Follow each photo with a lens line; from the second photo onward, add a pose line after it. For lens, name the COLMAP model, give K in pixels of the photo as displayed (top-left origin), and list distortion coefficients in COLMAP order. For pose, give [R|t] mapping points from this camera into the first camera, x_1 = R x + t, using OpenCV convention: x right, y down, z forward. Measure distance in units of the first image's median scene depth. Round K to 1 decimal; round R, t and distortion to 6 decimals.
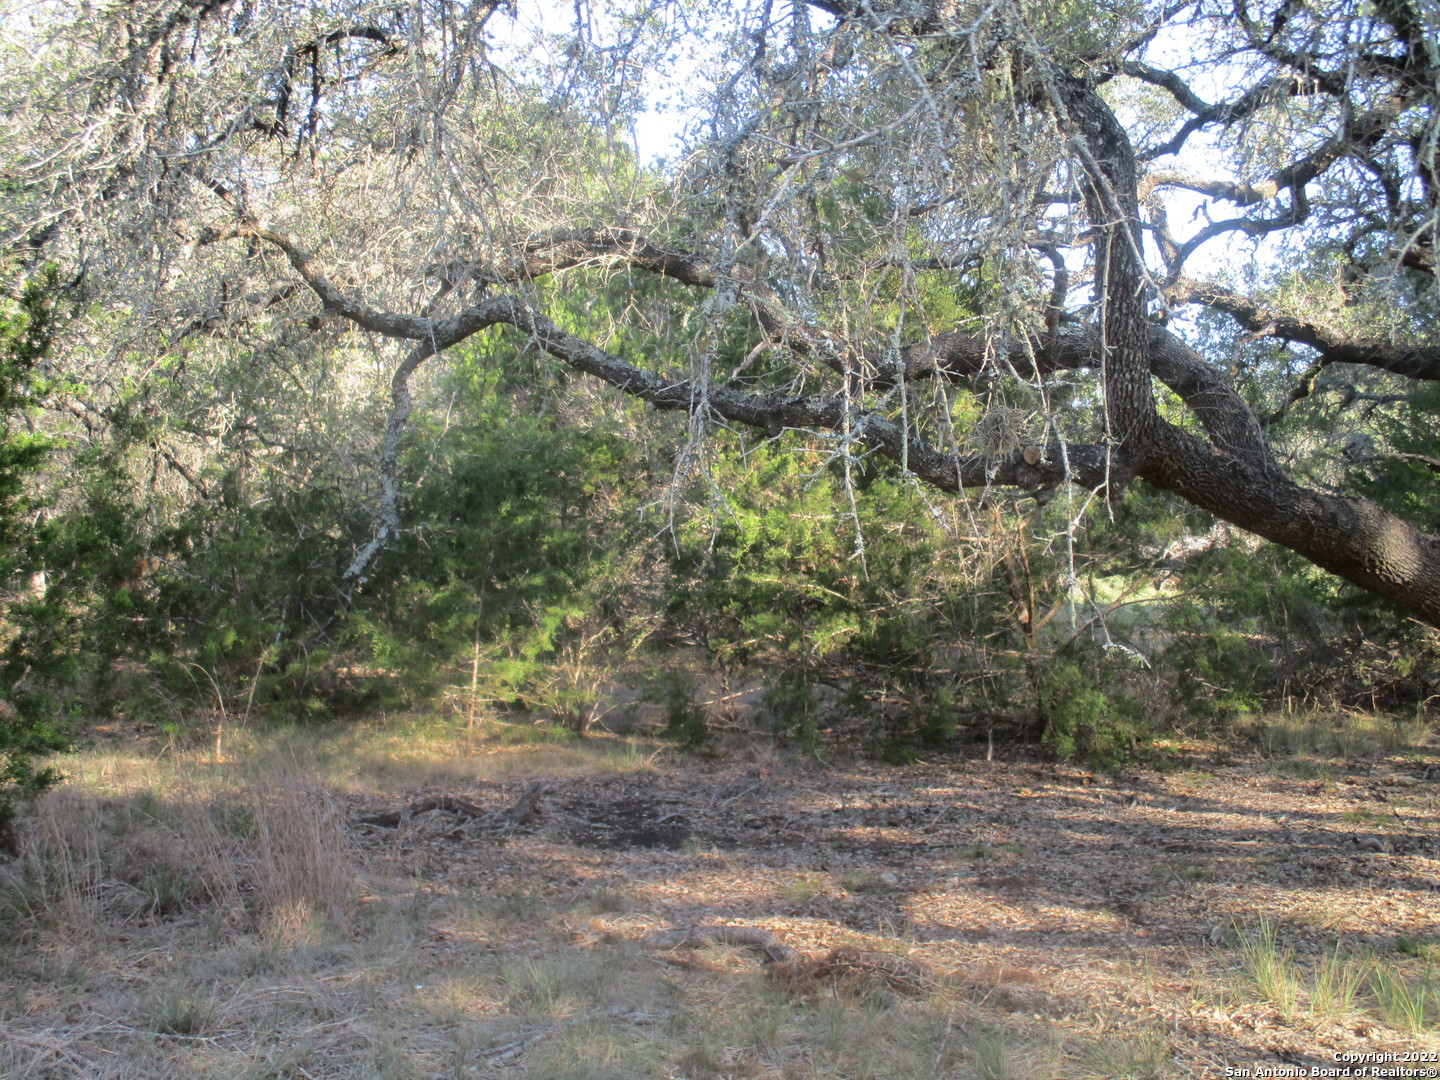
lens RADIAL K [[1814.4, 0, 719.6], [0, 1814.4, 540.0], [0, 0, 1]] dist [-0.087640, 0.000000]
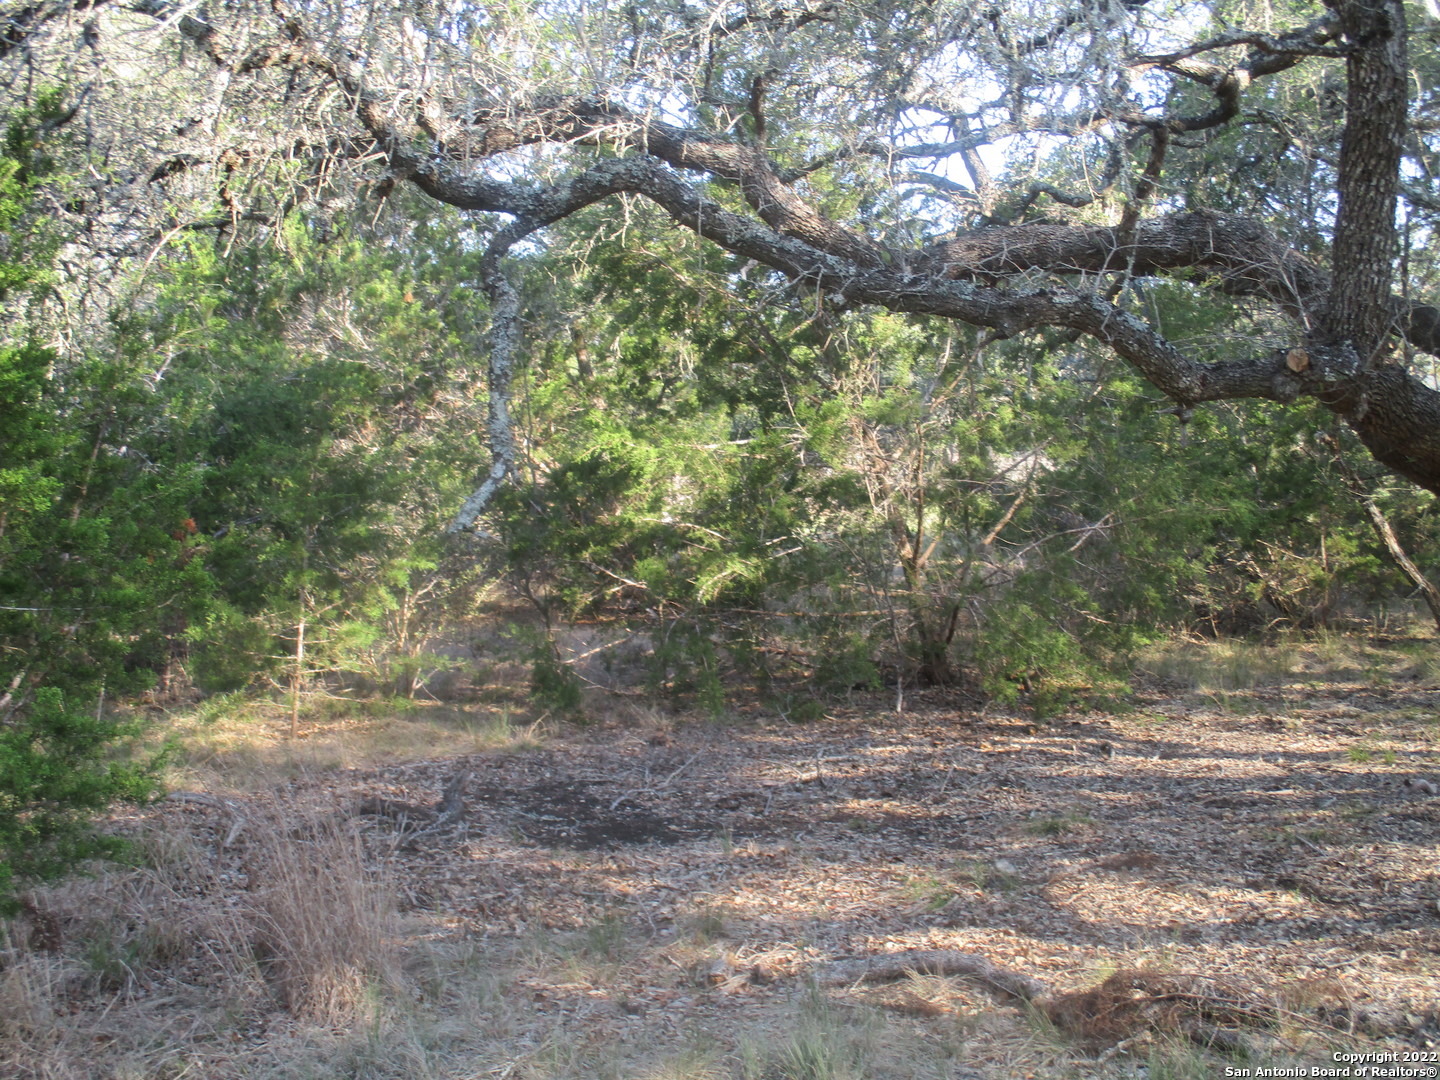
lens RADIAL K [[1814.4, 0, 720.2], [0, 1814.4, 539.4], [0, 0, 1]] dist [-0.087640, 0.000000]
pose [[0.968818, -0.031501, 0.245761, -0.186398], [0.022632, 0.998989, 0.038832, -0.001888], [-0.246736, -0.032059, 0.968552, 0.170536]]
